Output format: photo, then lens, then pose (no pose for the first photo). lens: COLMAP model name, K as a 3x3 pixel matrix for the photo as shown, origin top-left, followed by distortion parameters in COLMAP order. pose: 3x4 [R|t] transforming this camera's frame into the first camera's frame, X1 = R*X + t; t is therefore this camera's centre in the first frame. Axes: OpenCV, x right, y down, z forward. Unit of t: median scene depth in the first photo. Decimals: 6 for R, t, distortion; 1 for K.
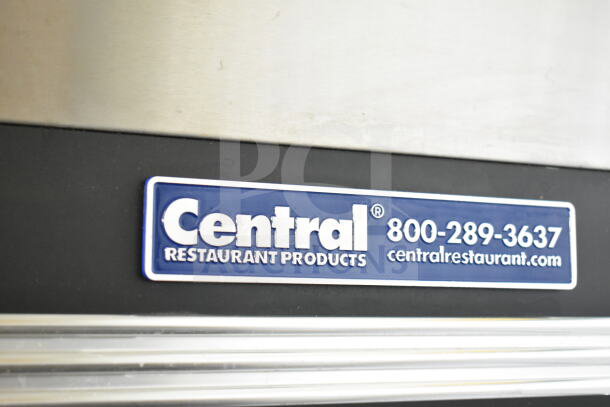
lens RADIAL K [[1018.6, 0, 305.8], [0, 1018.6, 203.3], [0, 0, 1]] dist [0.036601, 0.000000]
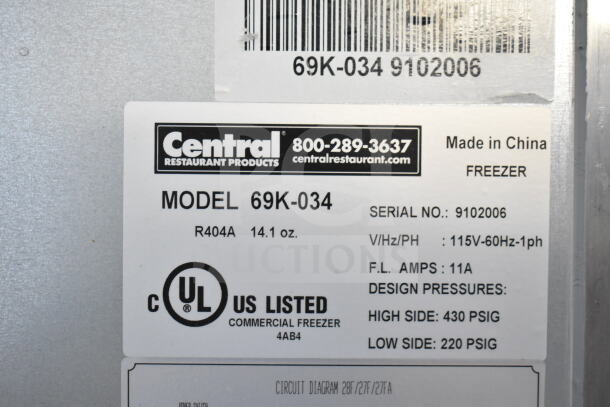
lens RADIAL K [[1018.6, 0, 305.1], [0, 1018.6, 203.9], [0, 0, 1]] dist [0.036601, 0.000000]
pose [[0.928442, 0.010748, -0.371322, 0.745686], [0.041862, 0.990187, 0.133331, -0.105975], [0.369111, -0.139335, 0.918881, -0.613554]]
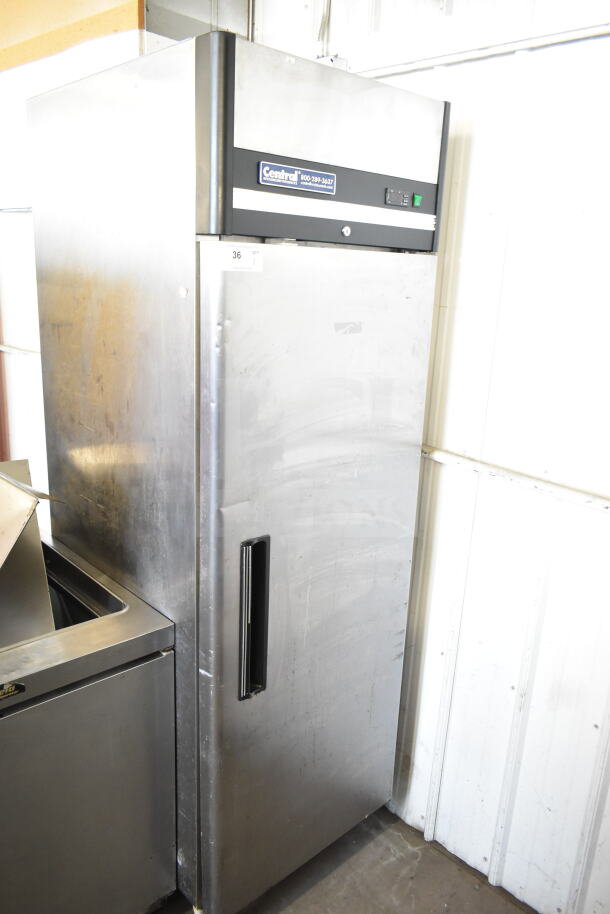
lens RADIAL K [[694.2, 0, 306.2], [0, 694.2, 458.7], [0, 0, 1]] dist [-0.001218, -0.000248]
pose [[0.937670, -0.040518, 0.345158, -1.058871], [-0.105306, 0.913361, 0.393298, -0.050080], [-0.331189, -0.405131, 0.852164, -2.282018]]
